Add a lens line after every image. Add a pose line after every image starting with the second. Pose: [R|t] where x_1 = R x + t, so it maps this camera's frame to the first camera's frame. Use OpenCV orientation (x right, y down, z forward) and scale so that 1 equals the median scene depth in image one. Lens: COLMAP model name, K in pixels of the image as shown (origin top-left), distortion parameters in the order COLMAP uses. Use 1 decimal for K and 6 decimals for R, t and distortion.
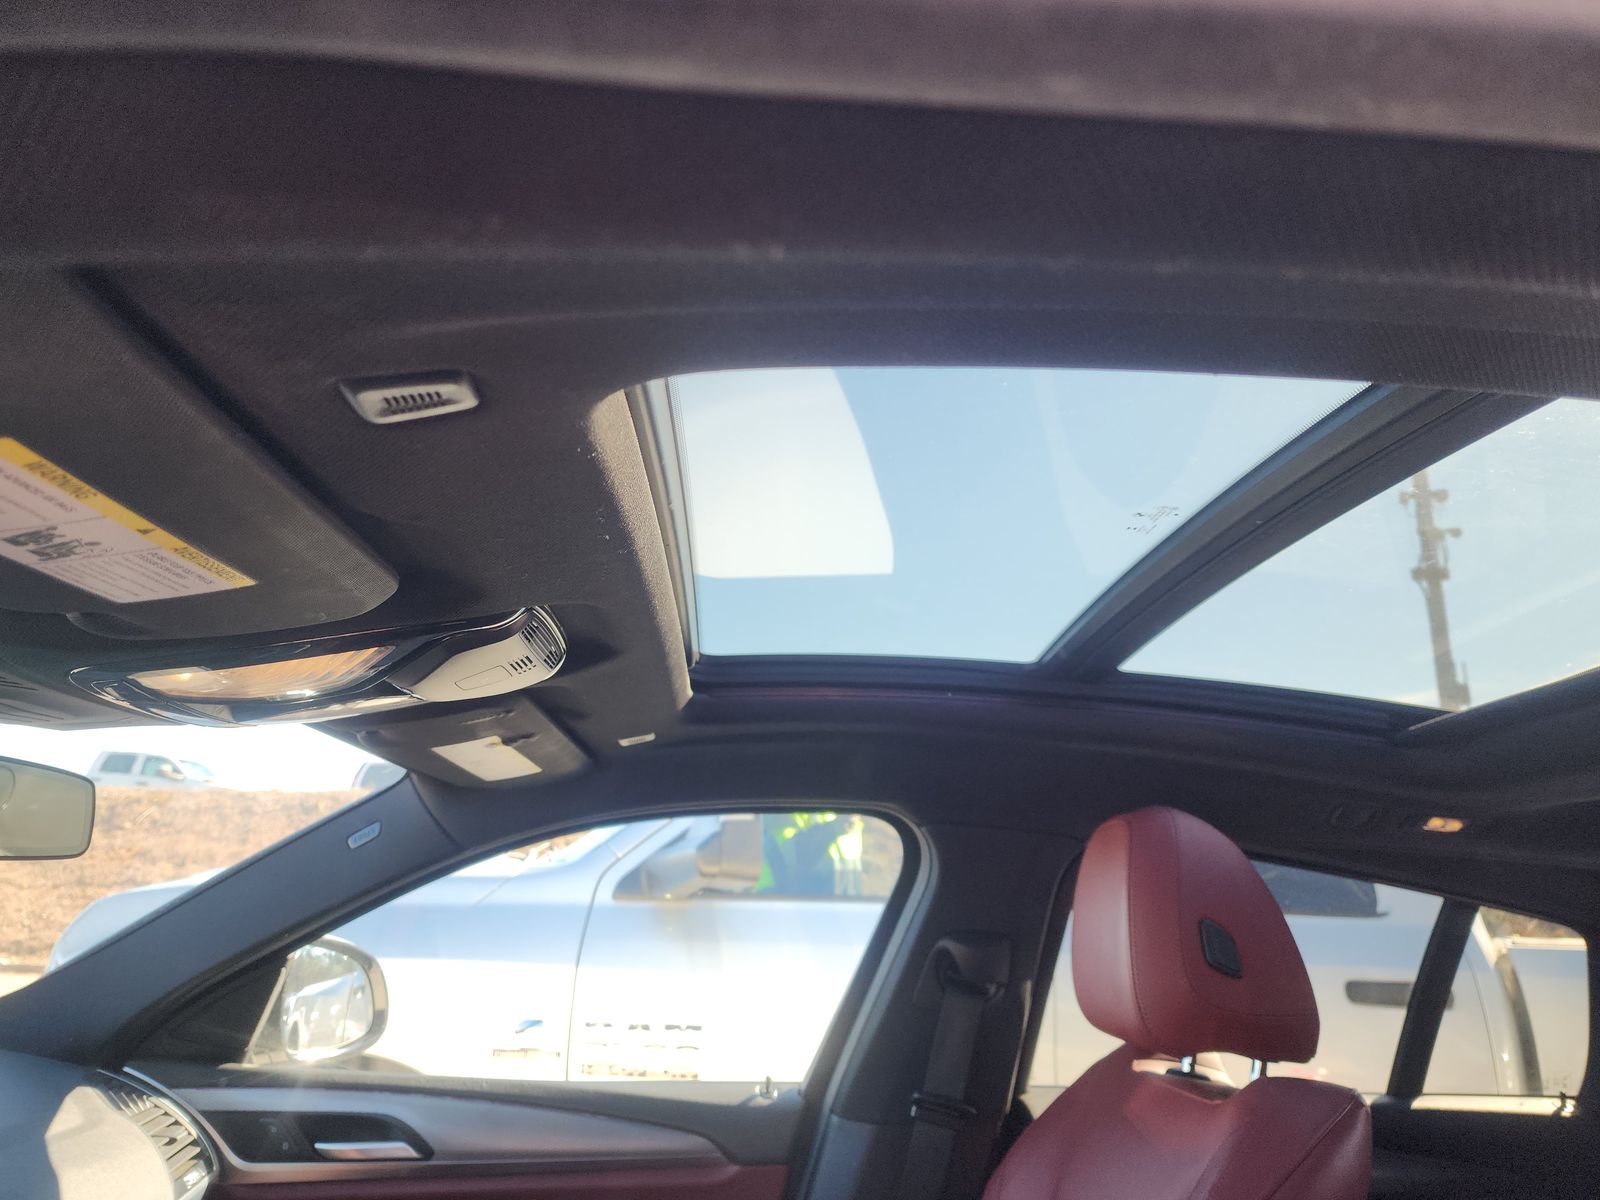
lens RADIAL K [[1076.3, 0, 800.0], [0, 1076.3, 600.0], [0, 0, 1]] dist [0.063911, -0.062853]
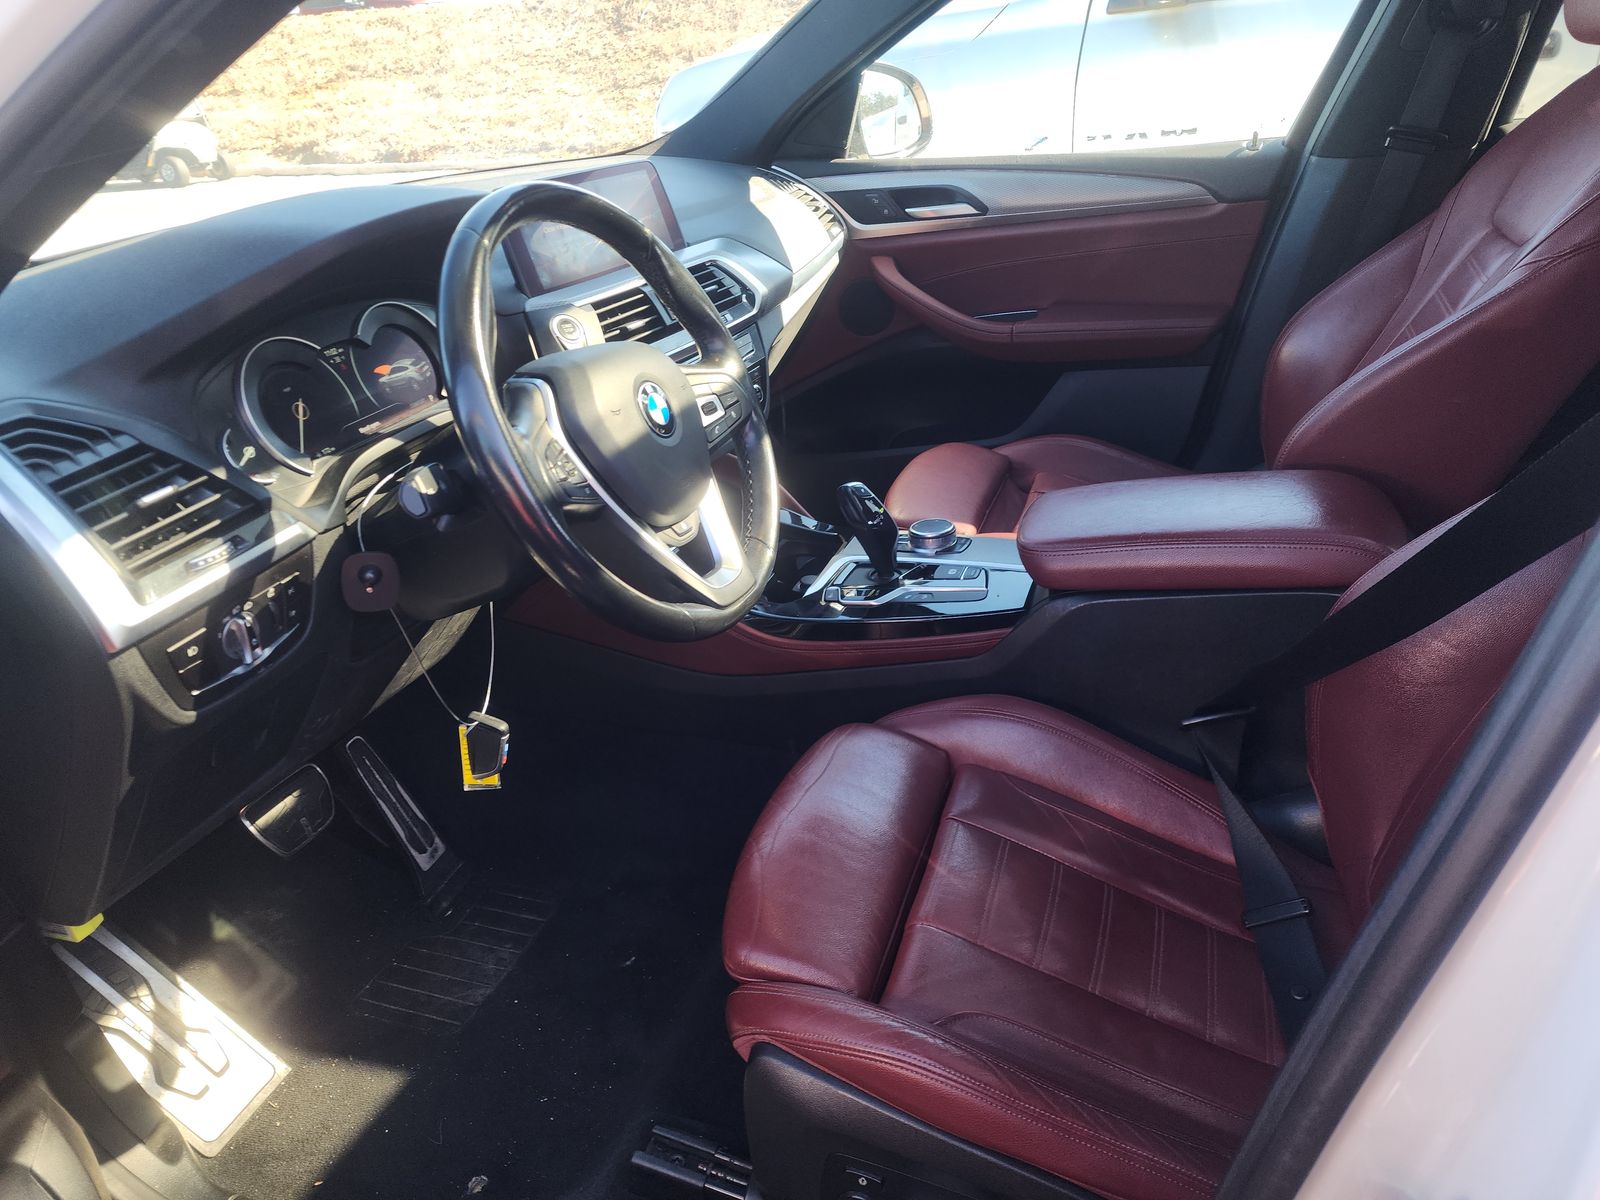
lens RADIAL K [[1076.3, 0, 800.0], [0, 1076.3, 600.0], [0, 0, 1]] dist [0.063911, -0.062853]
pose [[0.913328, 0.072940, -0.400639, 0.032693], [0.213547, 0.751918, 0.623712, -0.028291], [0.346741, -0.655209, 0.671172, -0.317632]]
